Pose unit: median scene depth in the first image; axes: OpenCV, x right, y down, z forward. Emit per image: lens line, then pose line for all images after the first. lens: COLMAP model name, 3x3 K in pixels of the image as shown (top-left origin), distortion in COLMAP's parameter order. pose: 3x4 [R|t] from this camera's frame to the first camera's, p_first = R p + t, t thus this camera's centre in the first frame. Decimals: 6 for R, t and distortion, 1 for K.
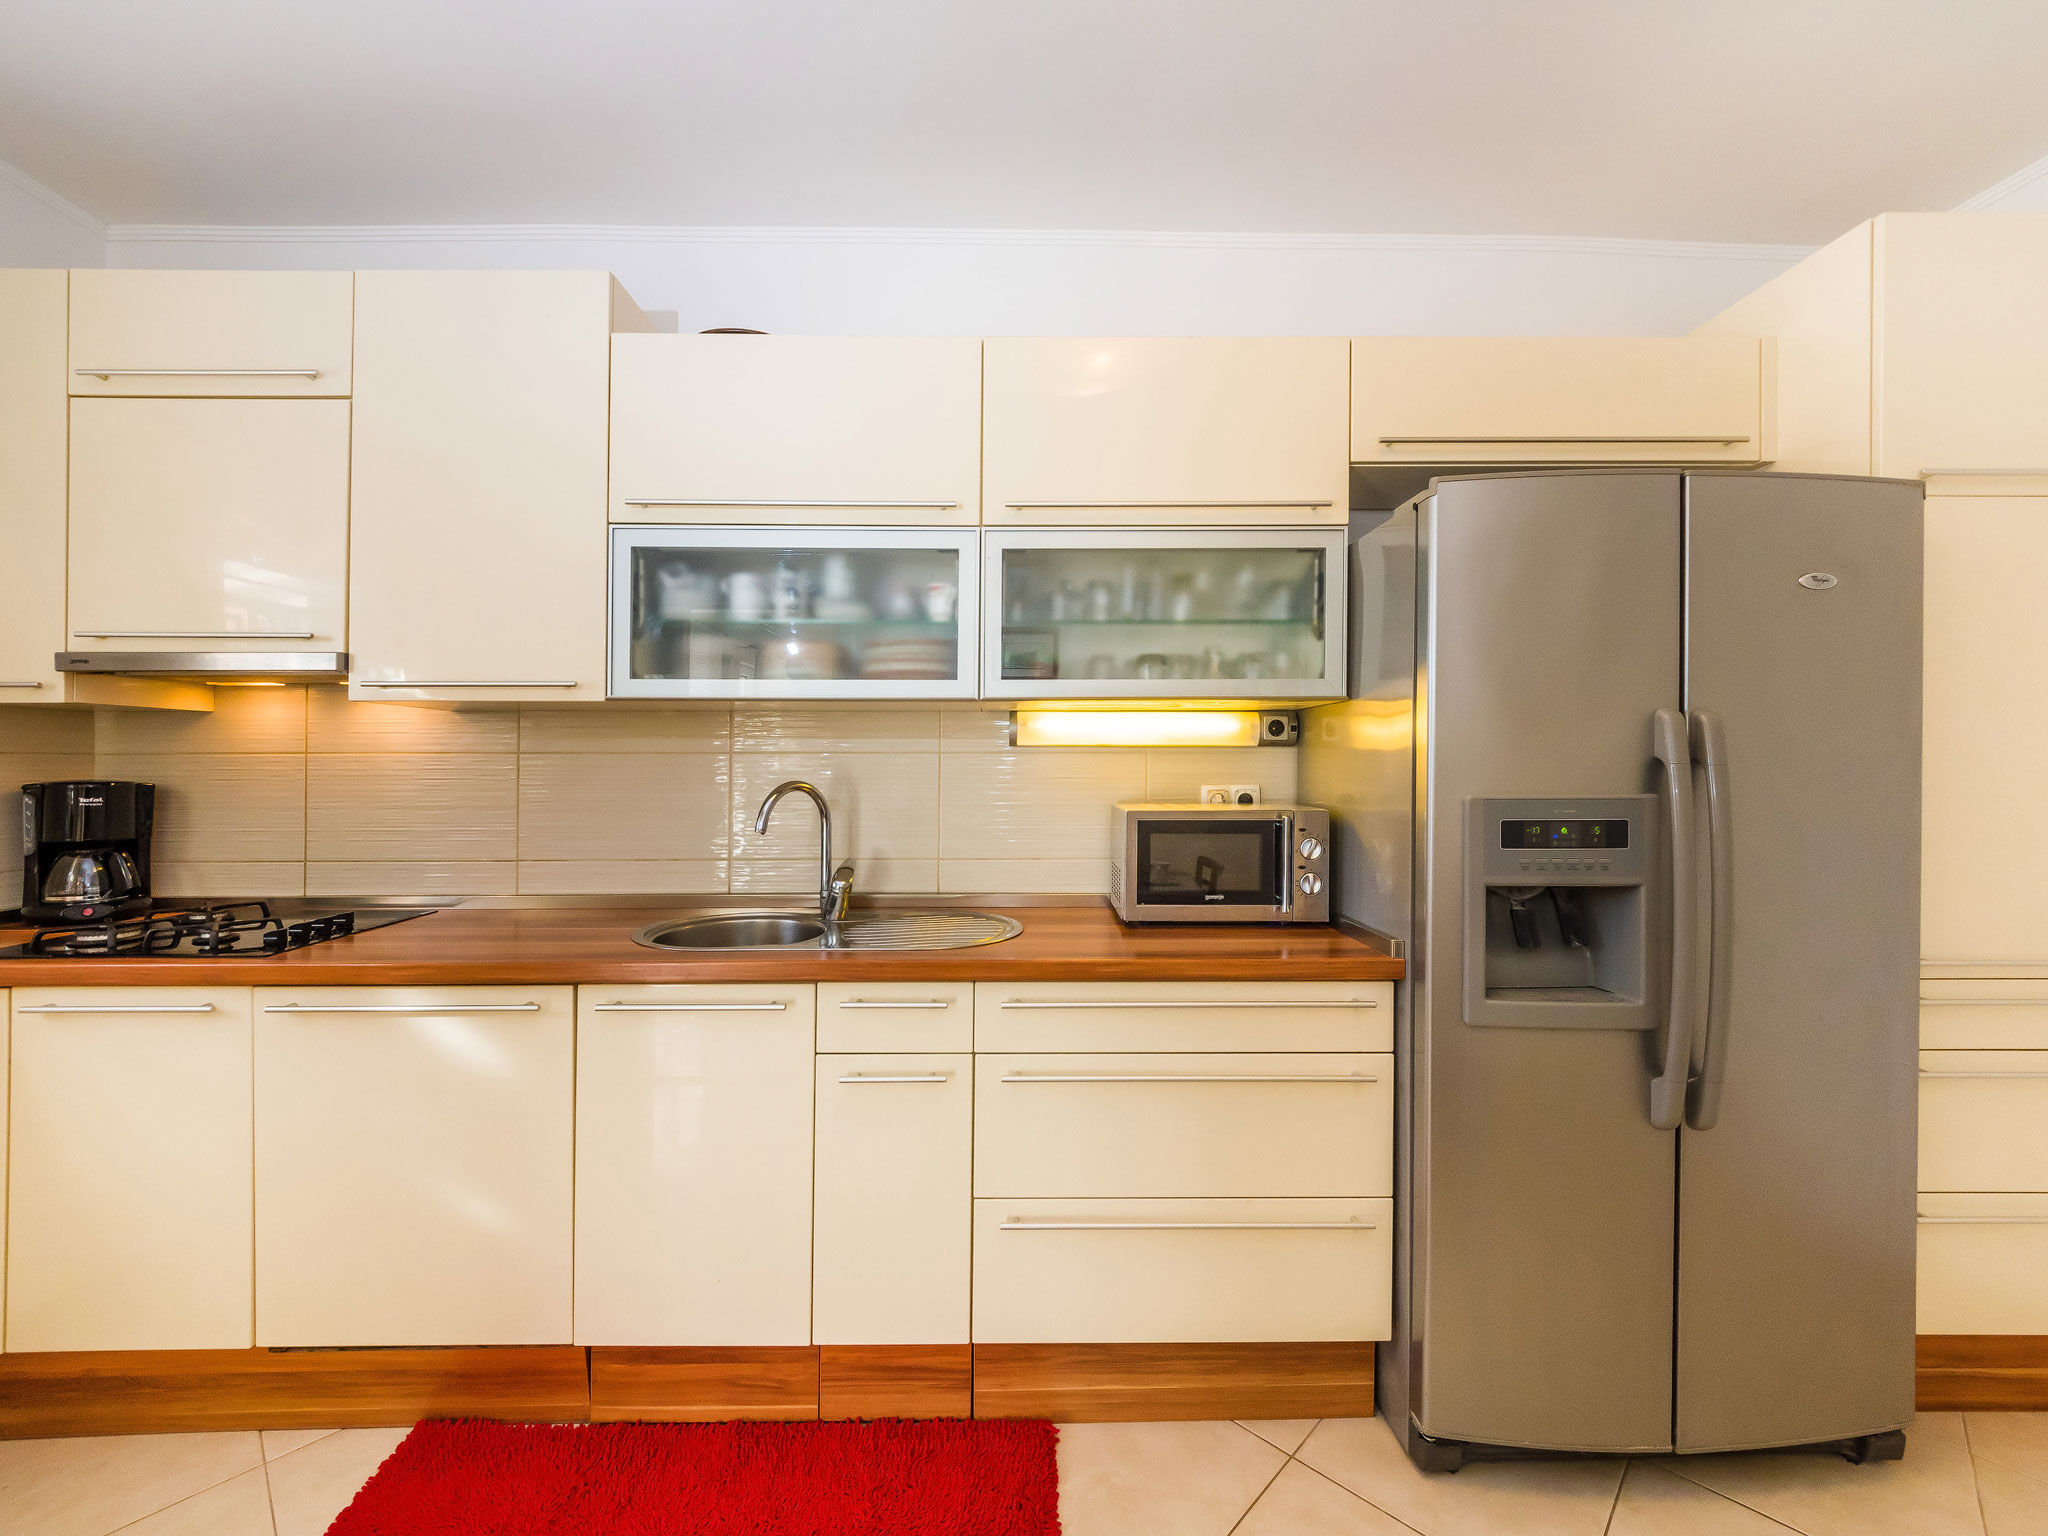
lens RADIAL K [[765.0, 0, 1024.0], [0, 765.0, 768.0], [0, 0, 1]] dist [-0.000461, -0.000074]
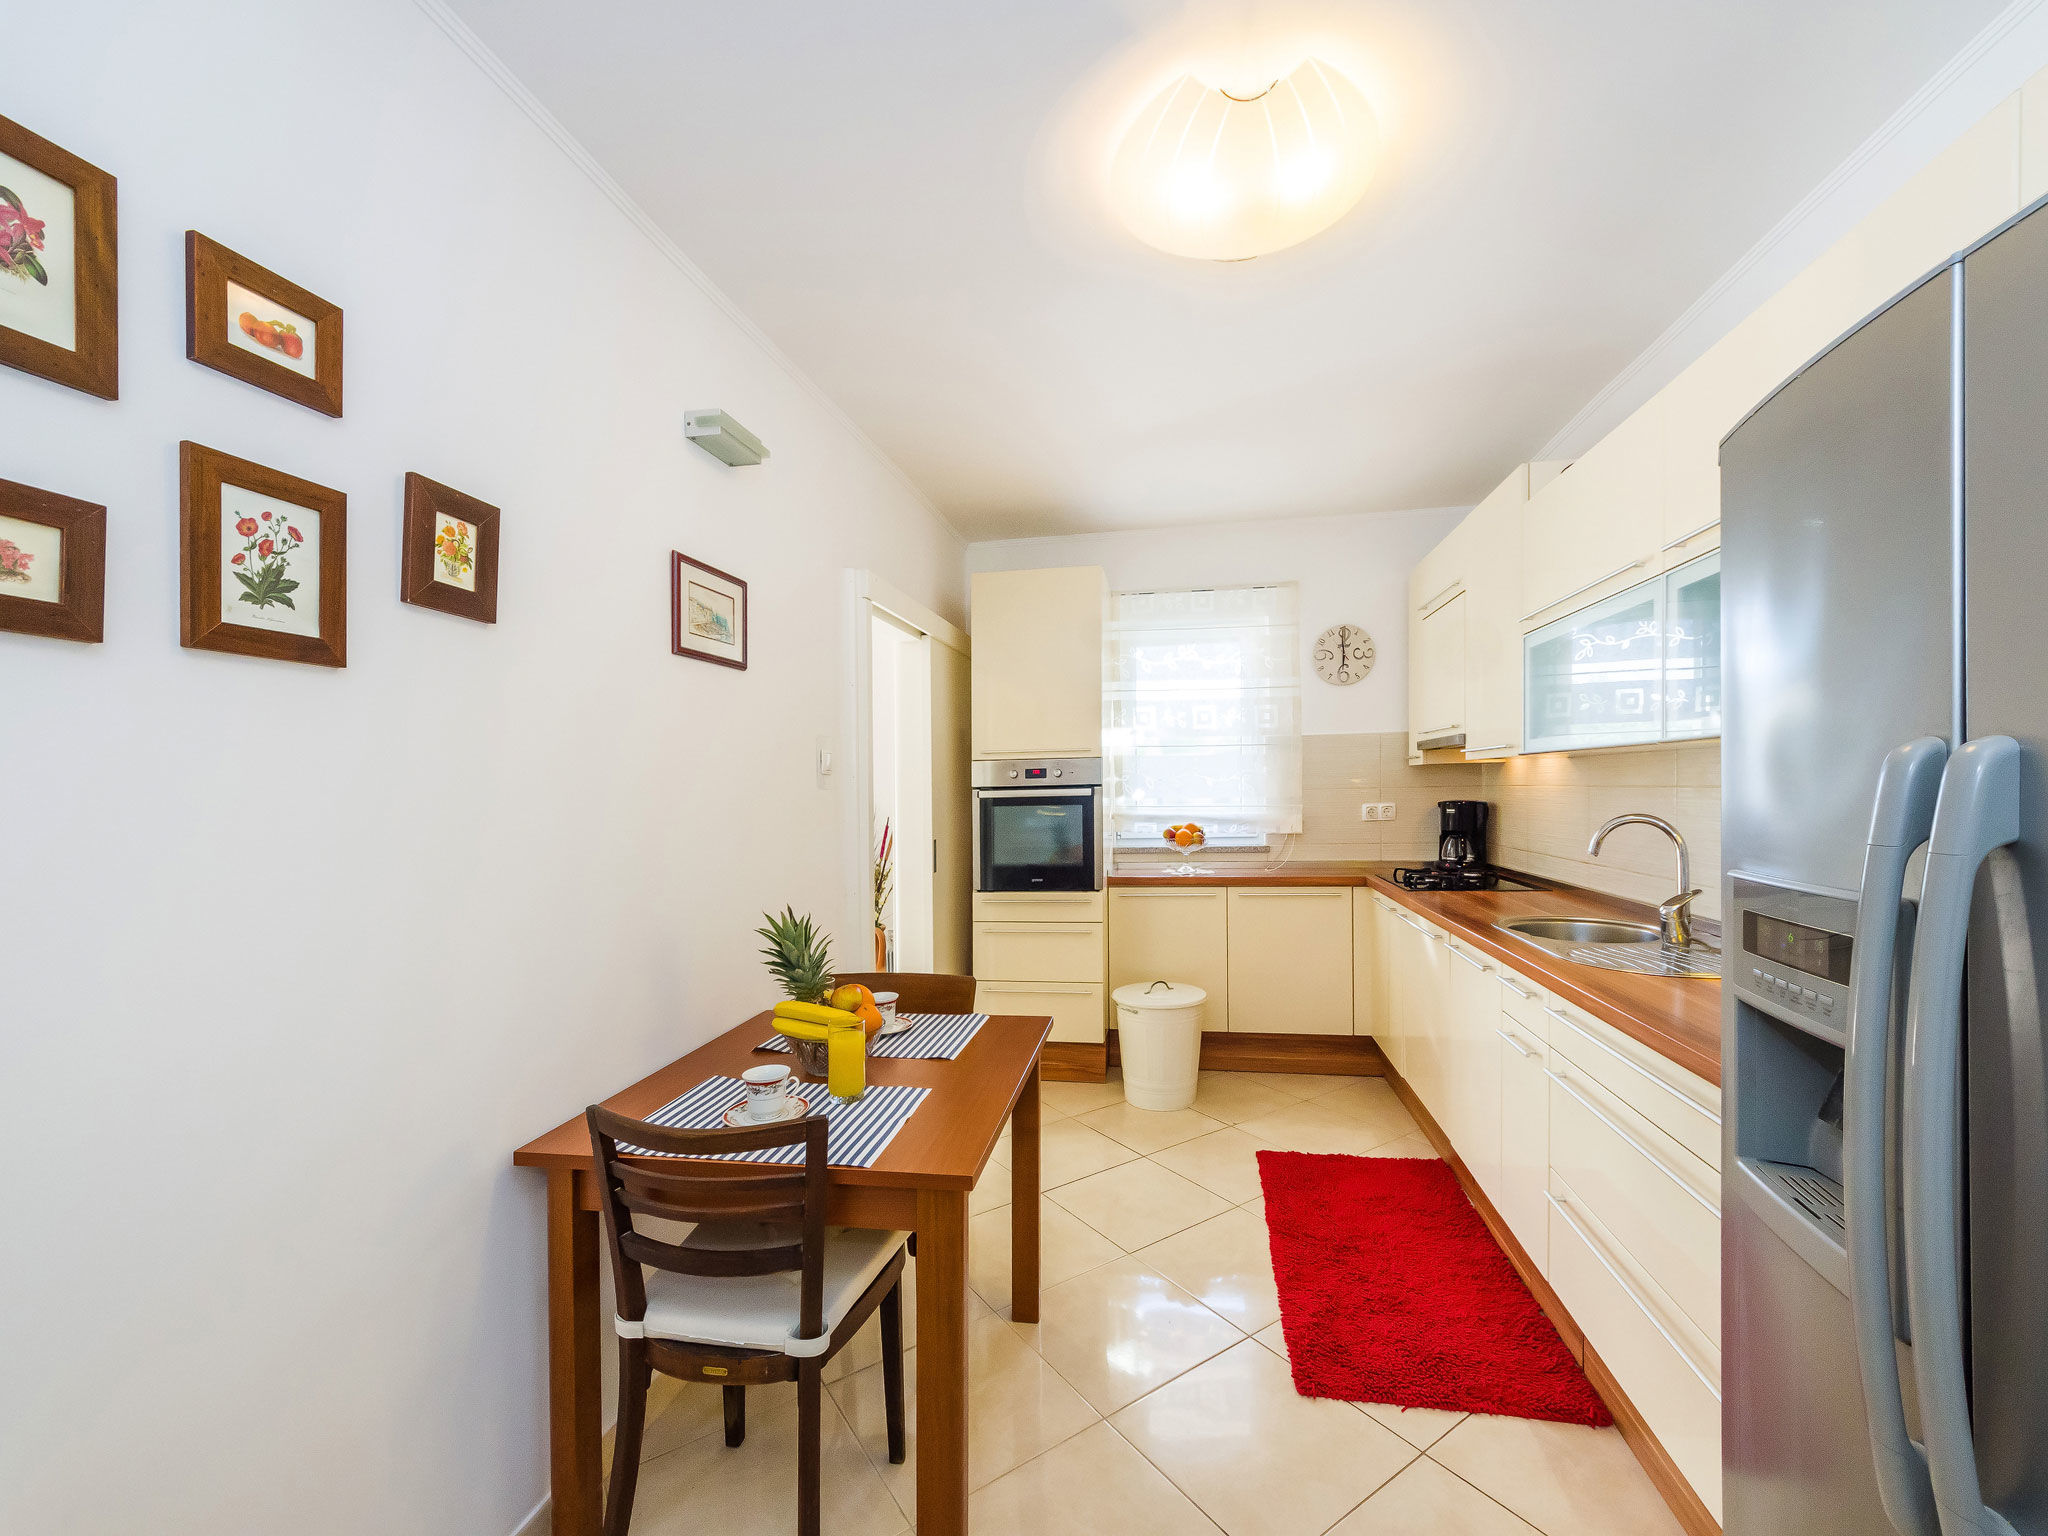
lens RADIAL K [[765.0, 0, 1024.0], [0, 765.0, 768.0], [0, 0, 1]] dist [-0.000461, -0.000074]
pose [[-0.225166, -0.017552, -0.974162, 1.066474], [-0.000362, 0.999839, -0.017931, -0.034741], [0.974320, -0.003685, -0.225136, 0.375536]]
